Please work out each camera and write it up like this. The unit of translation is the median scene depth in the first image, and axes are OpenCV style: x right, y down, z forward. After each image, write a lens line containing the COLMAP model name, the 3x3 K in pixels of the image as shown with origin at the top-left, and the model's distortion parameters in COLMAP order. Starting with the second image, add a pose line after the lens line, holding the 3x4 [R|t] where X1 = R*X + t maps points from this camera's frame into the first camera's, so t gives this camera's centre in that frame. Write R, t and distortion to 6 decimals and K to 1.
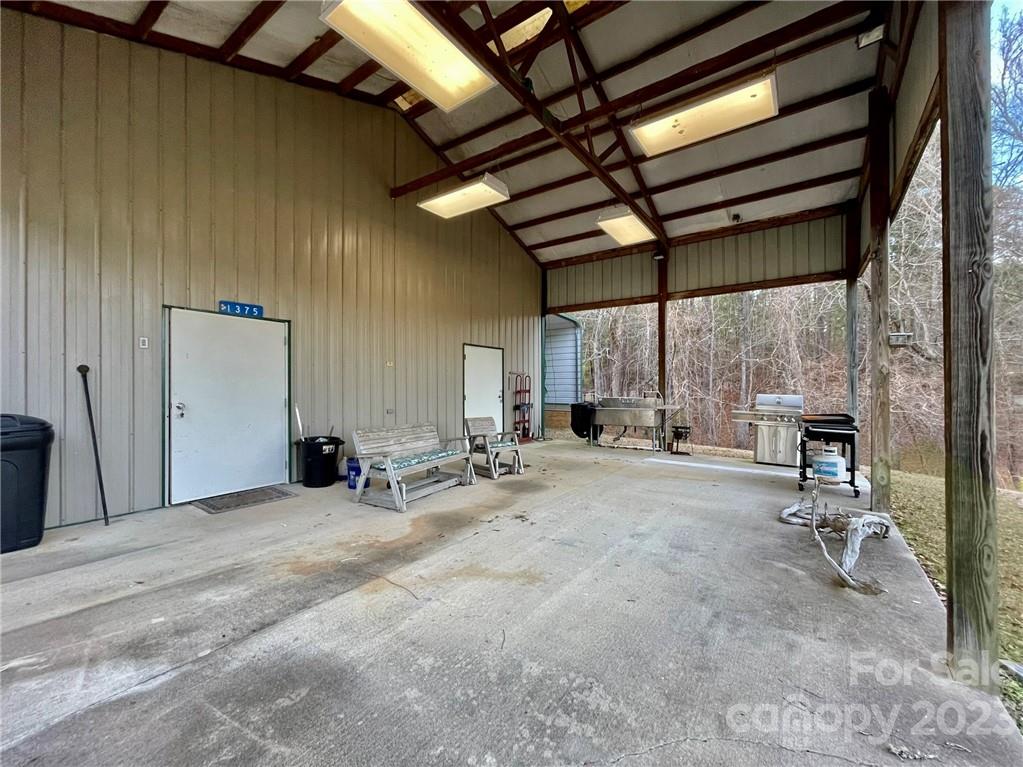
lens RADIAL K [[414.7, 0, 508.9], [0, 414.7, 386.7], [0, 0, 1]] dist [-0.009458, -0.000113]
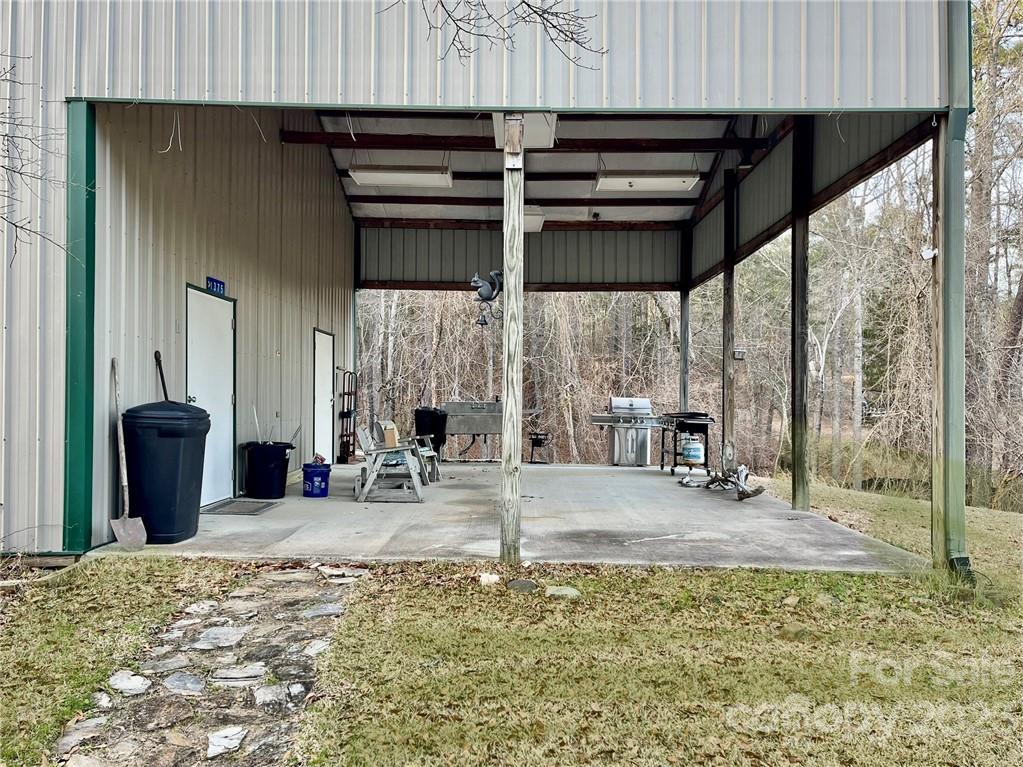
lens RADIAL K [[840.3, 0, 513.0], [0, 840.3, 384.4], [0, 0, 1]] dist [0.013285, 0.000313]
pose [[0.808959, 0.016113, 0.587644, -0.803843], [-0.007870, 0.999832, -0.016581, 0.024343], [-0.587812, 0.008788, 0.808950, -0.510905]]
